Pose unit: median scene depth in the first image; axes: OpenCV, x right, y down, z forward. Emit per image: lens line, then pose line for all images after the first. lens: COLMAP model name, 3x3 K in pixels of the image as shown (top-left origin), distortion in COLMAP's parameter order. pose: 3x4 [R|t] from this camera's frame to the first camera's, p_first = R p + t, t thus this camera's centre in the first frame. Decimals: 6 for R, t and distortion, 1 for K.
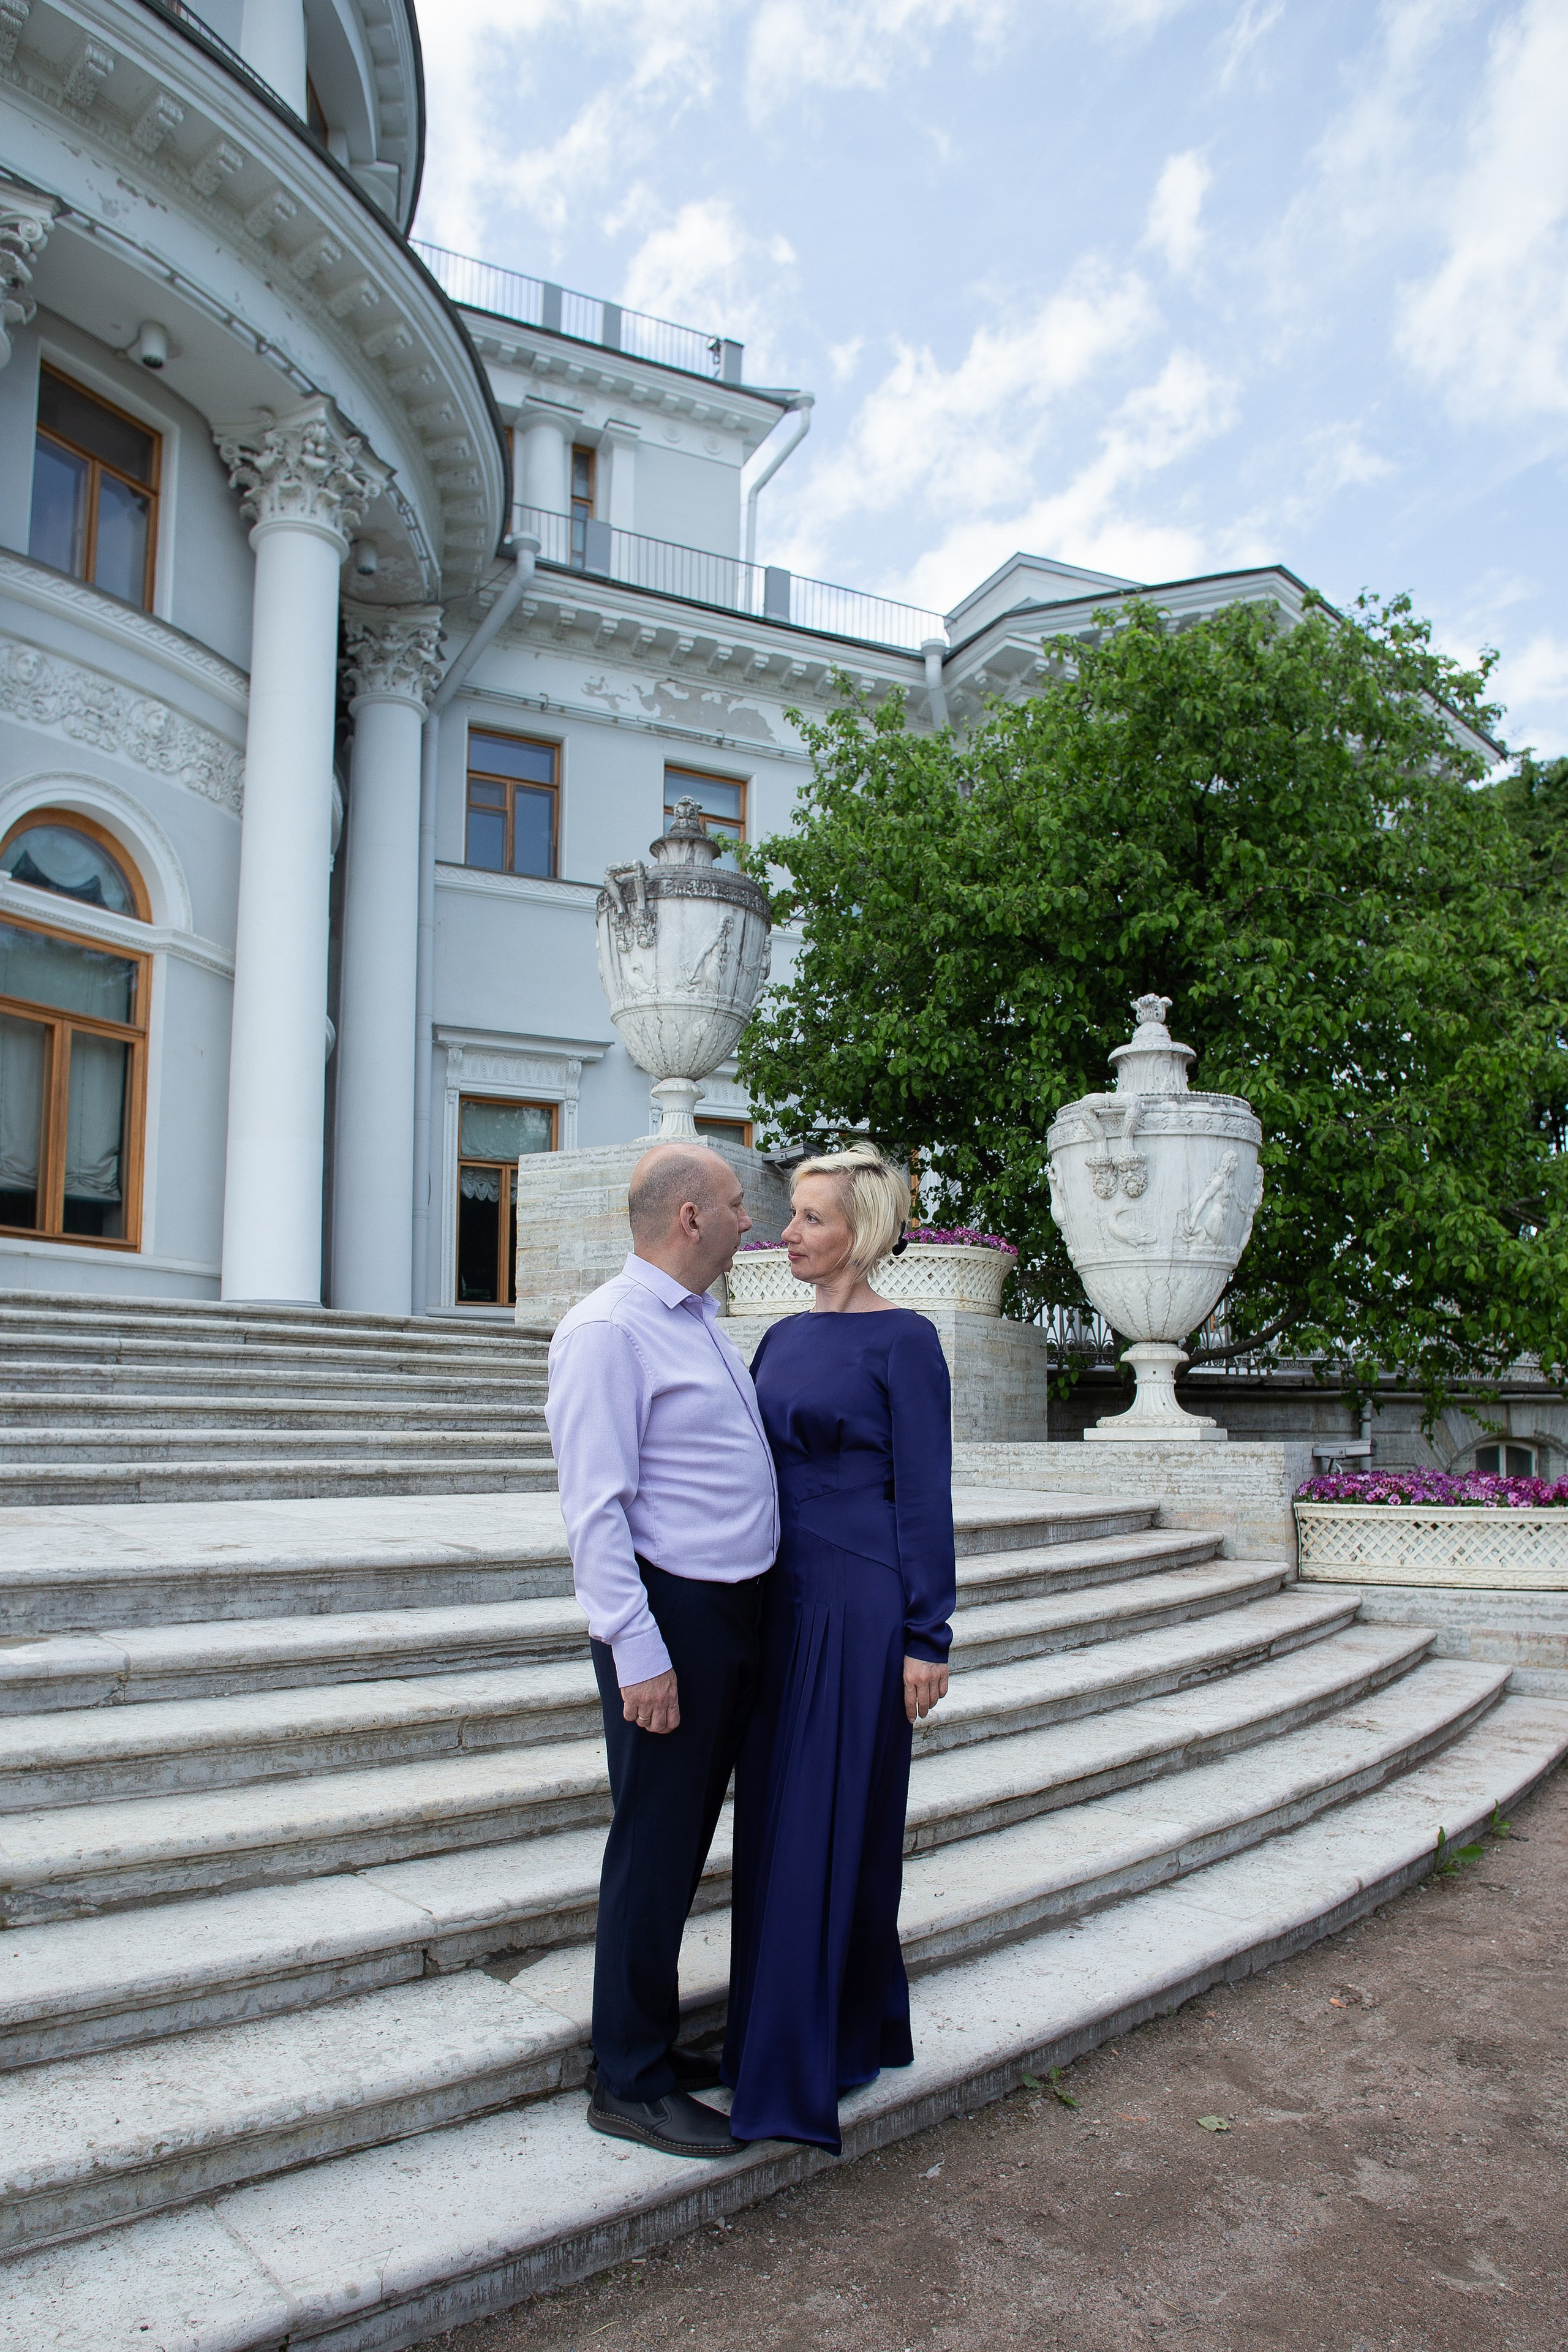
lens RADIAL K [[1578.7, 0, 749.6], [0, 1578.7, 1316.2], [0, 0, 1]] dist [-0.078134, 0.055726]
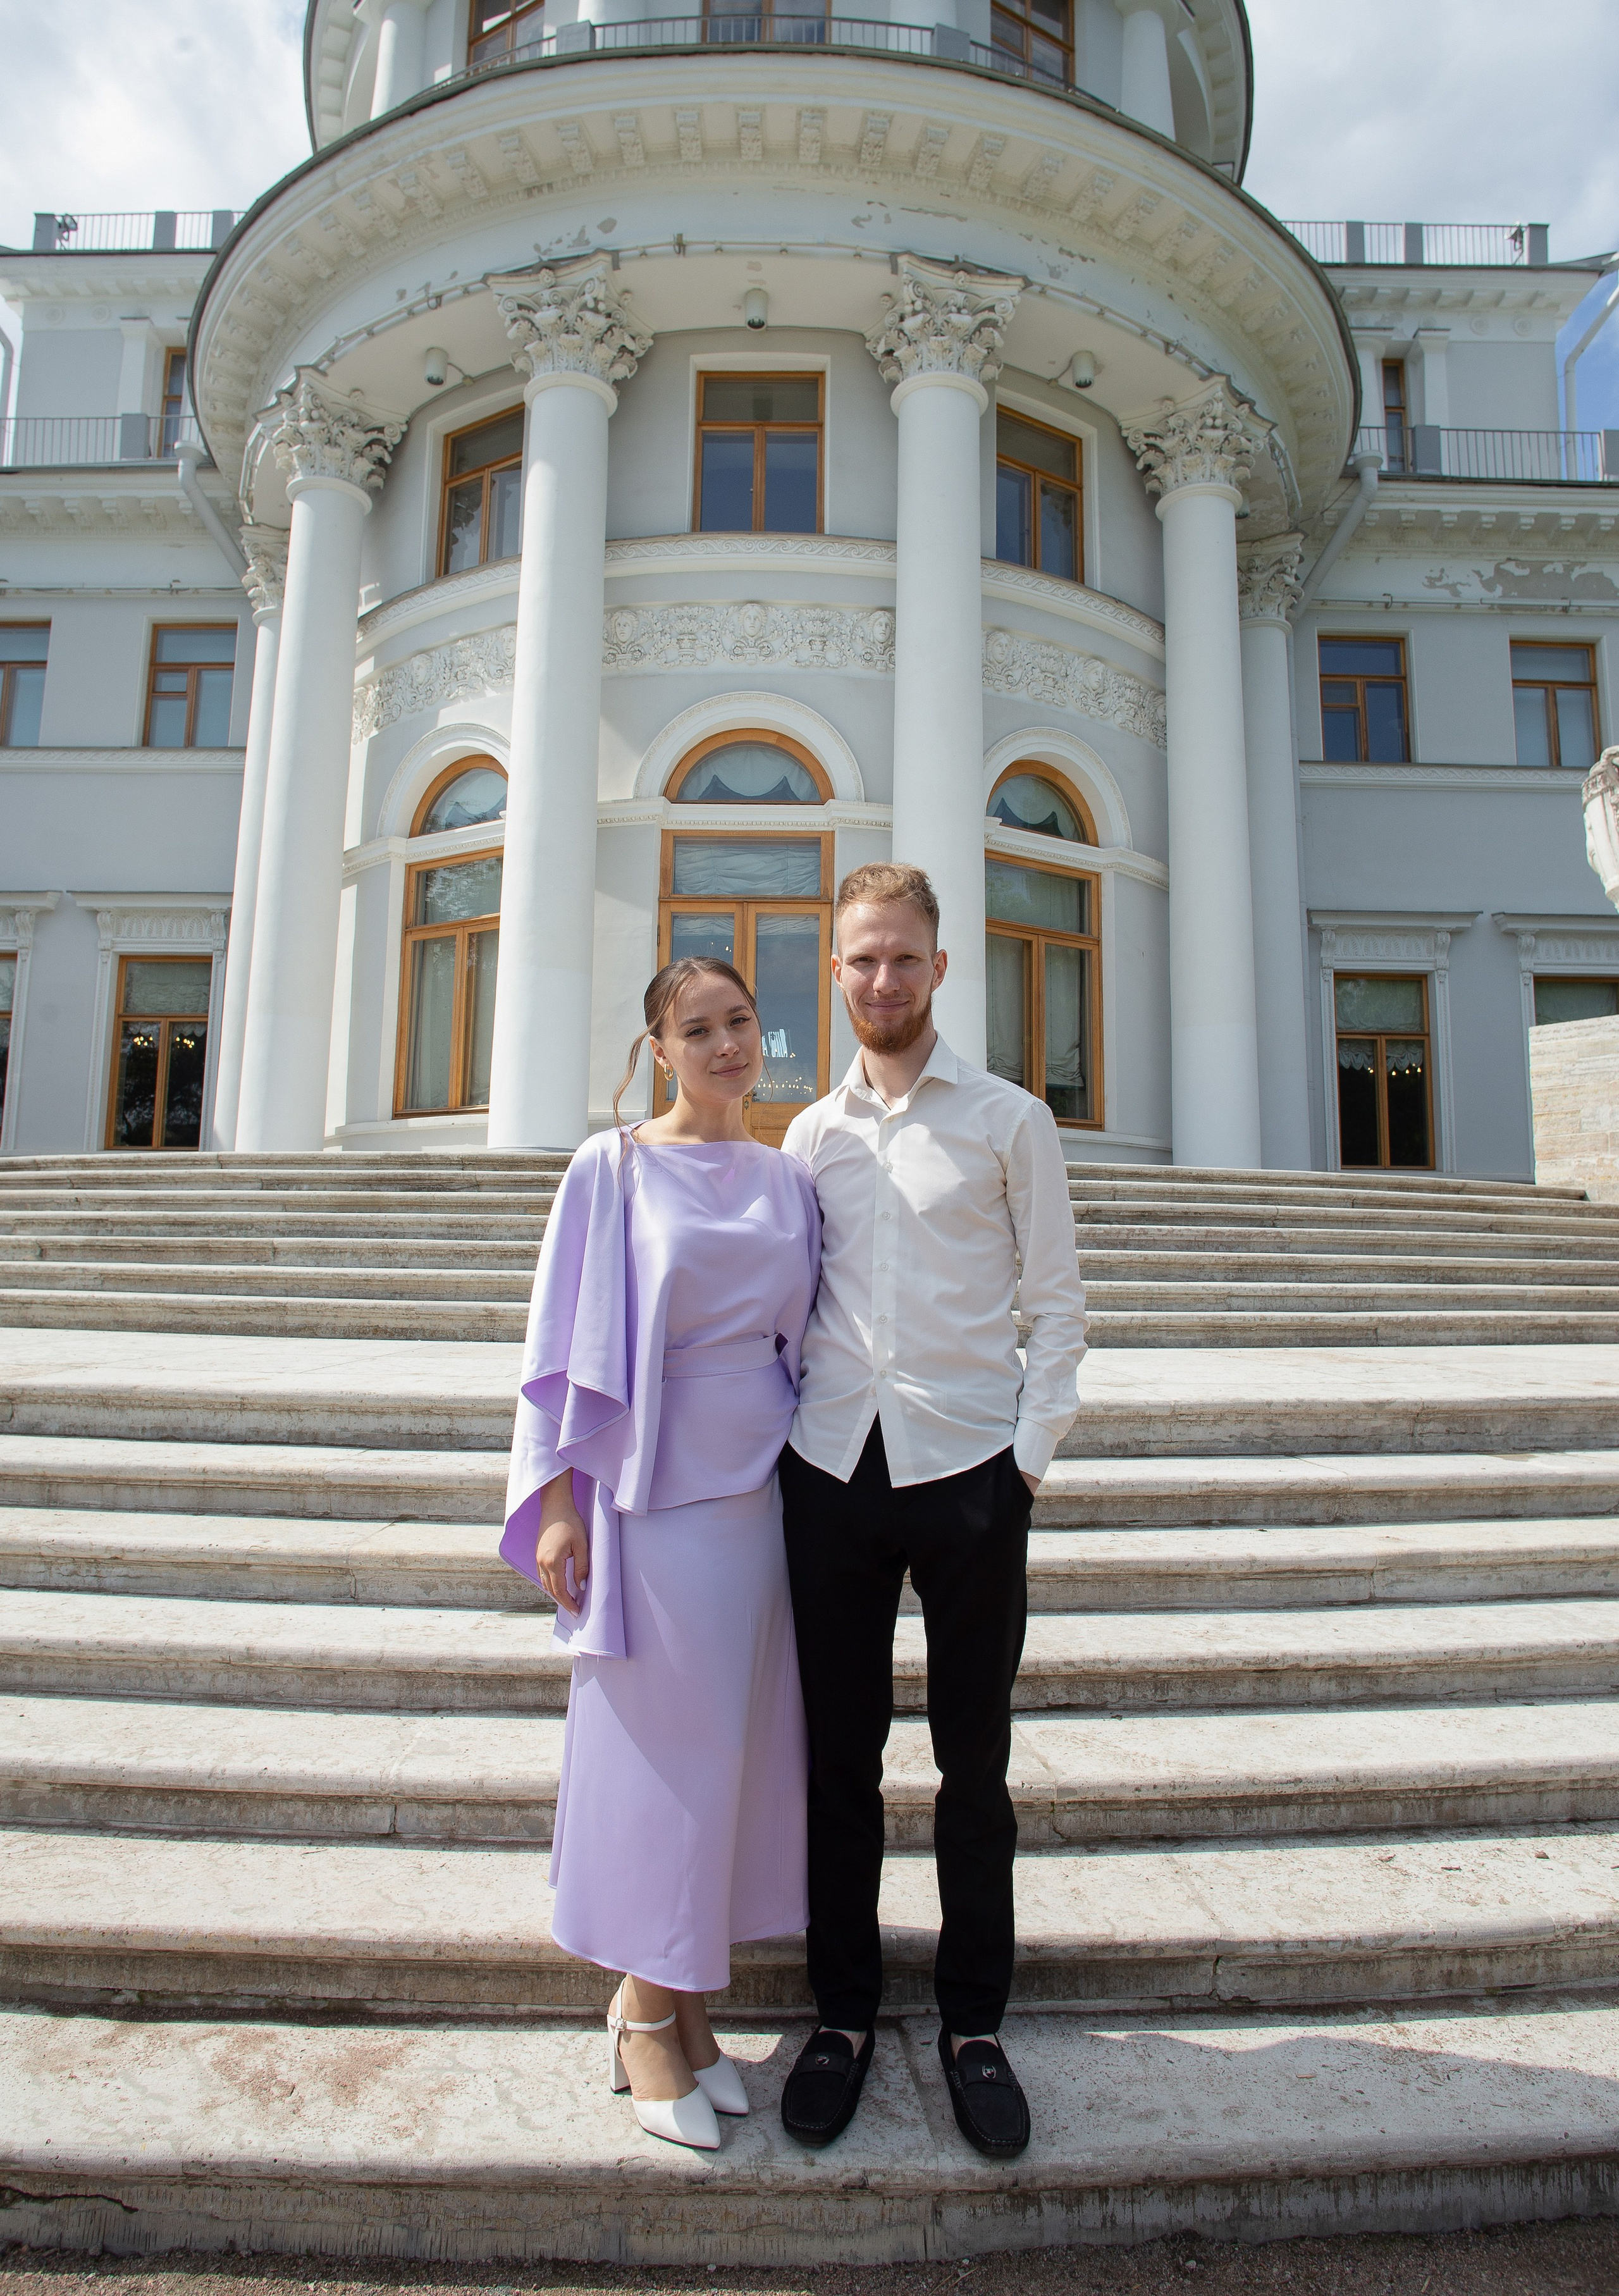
lens RADIAL K [[1477.0, 0, 804.8], [0, 1477.0, 1075.9], [0, 0, 1]] dist [-0.074301, 0.052489]
pose [[0.902273, -0.051375, -0.428093, -0.133460], [0.020730, 0.996896, -0.075946, -0.003644], [0.430666, 0.059650, 0.900538, -0.080043]]
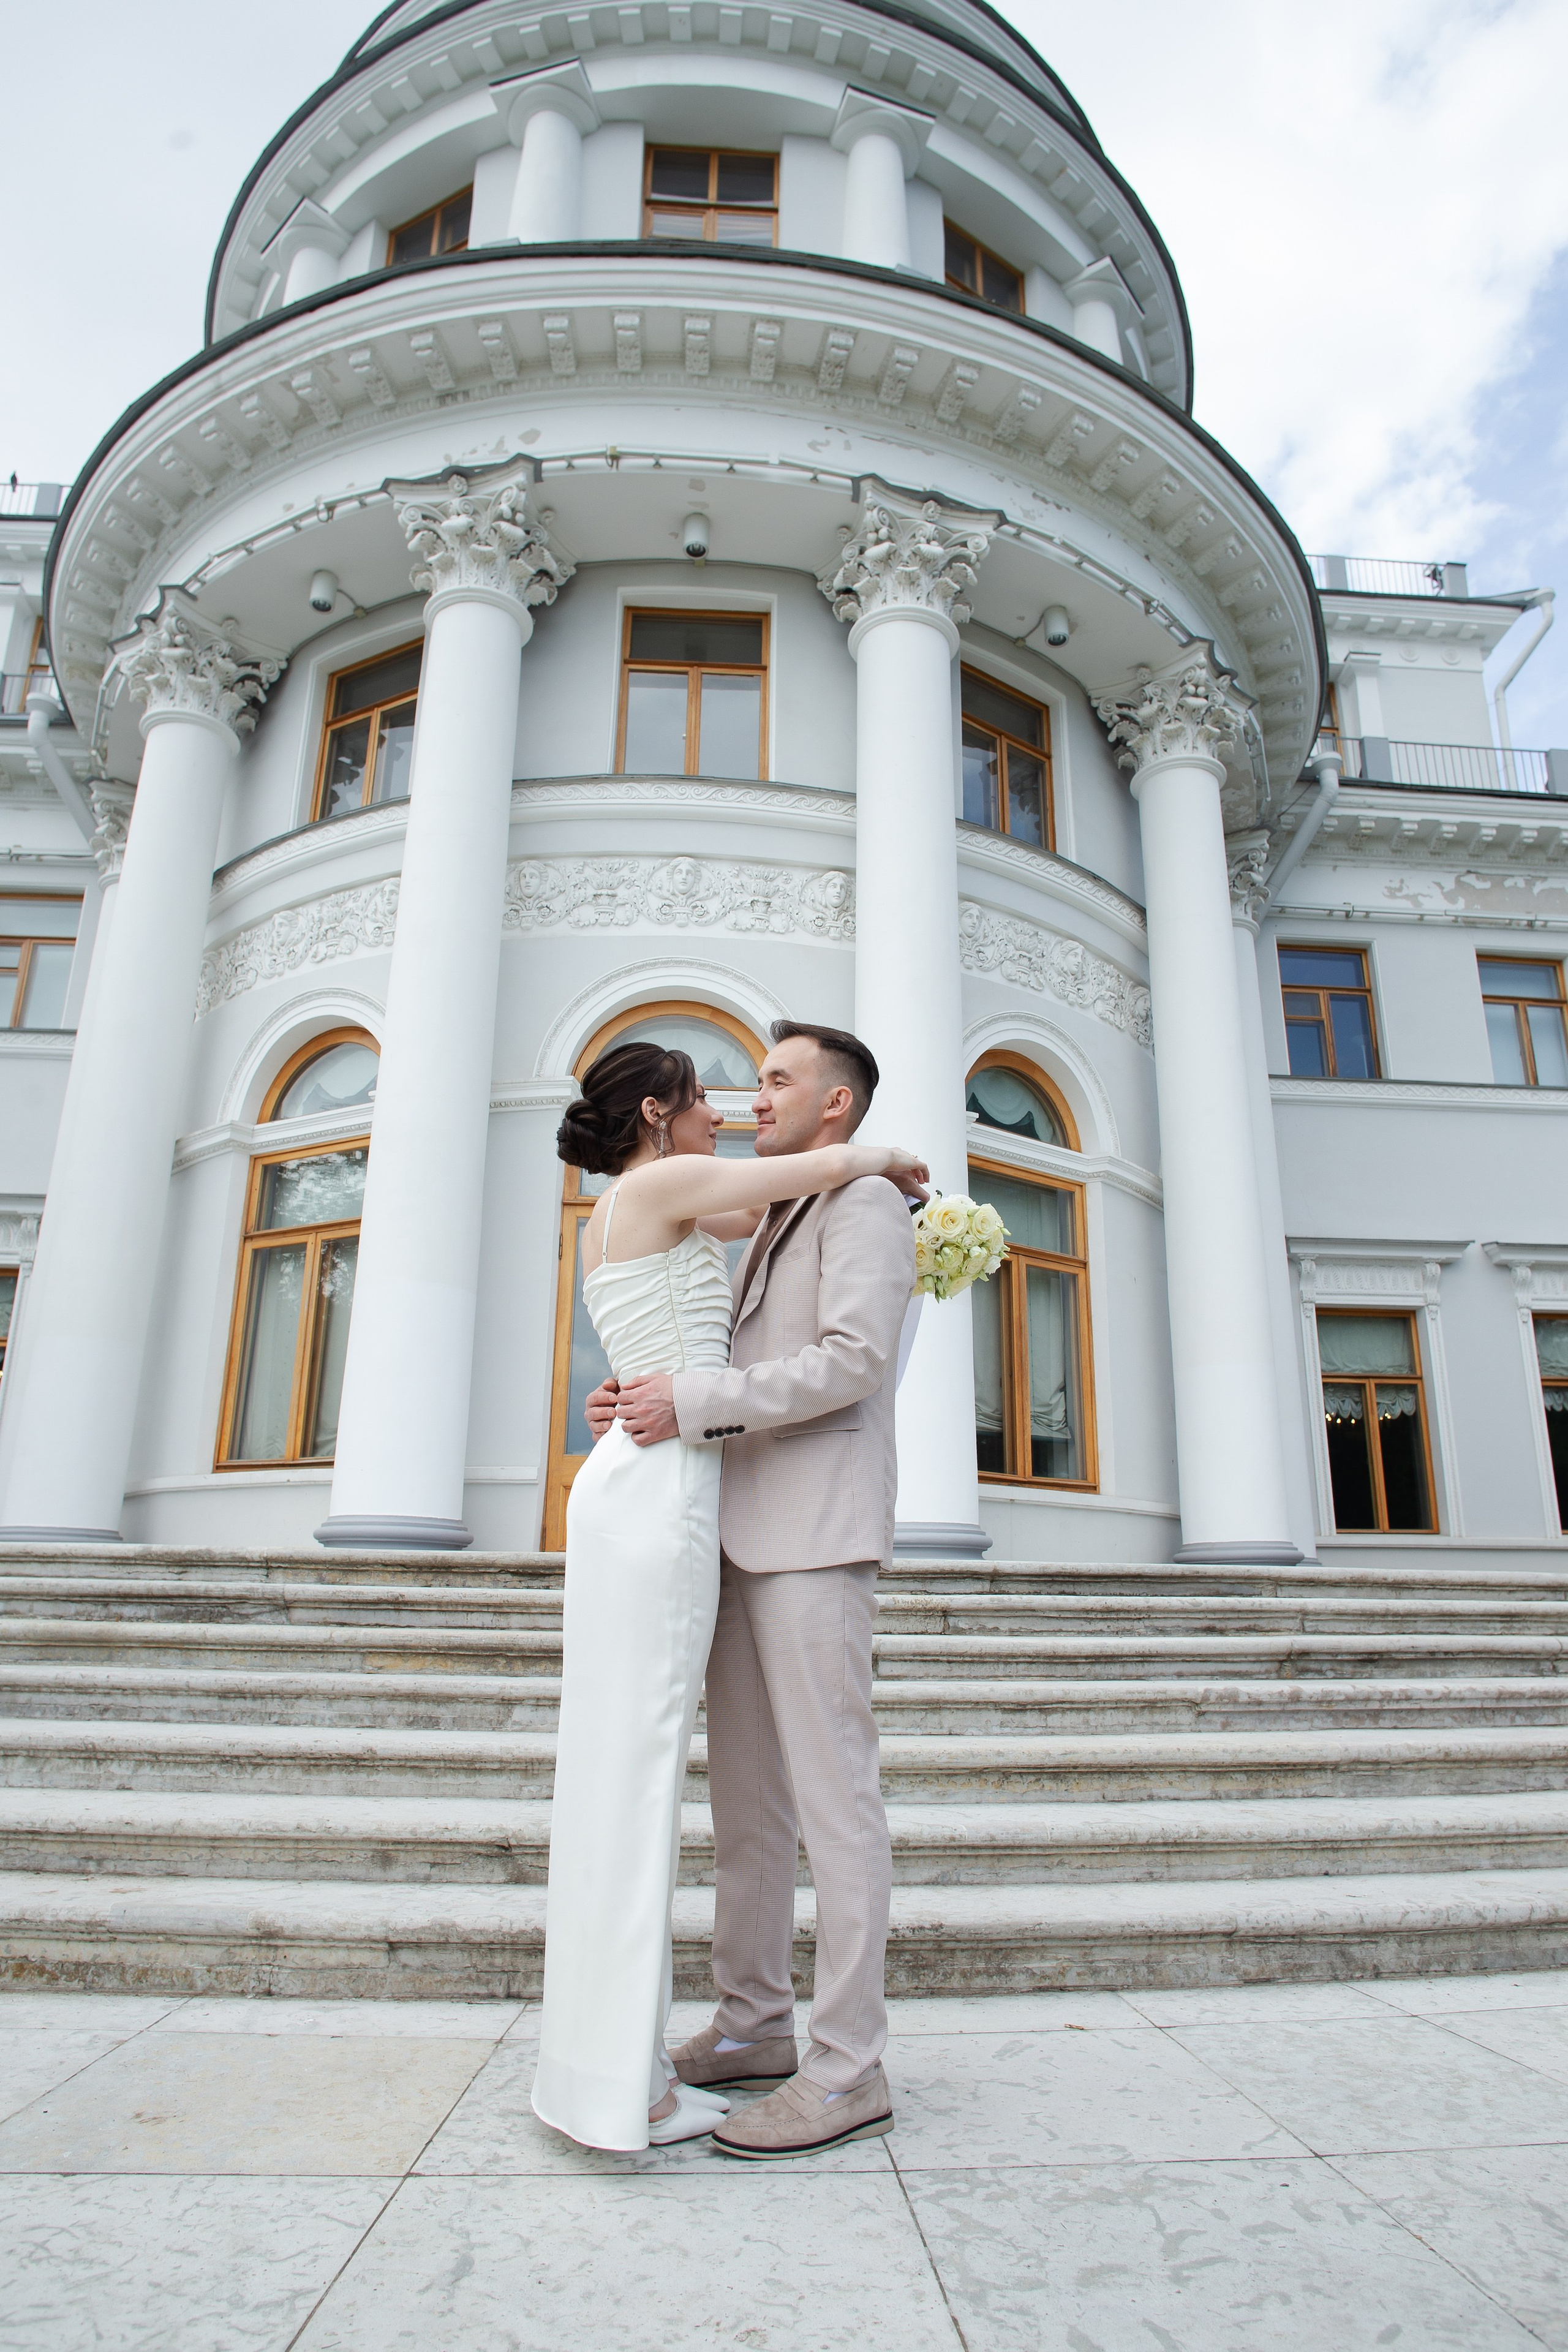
lens RADIAL K [[1462.6, 0, 779.0], [0, 1462.6, 1175.7], [0, 0, 1]] dist [-0.081713, 0.062277]
pose [[0.930354, -0.102712, -0.351982, -0.263141], [0.017281, 0.971179, -0.237725, -0.024081], [0.366255, 0.215086, 0.905315, 0.104408]]
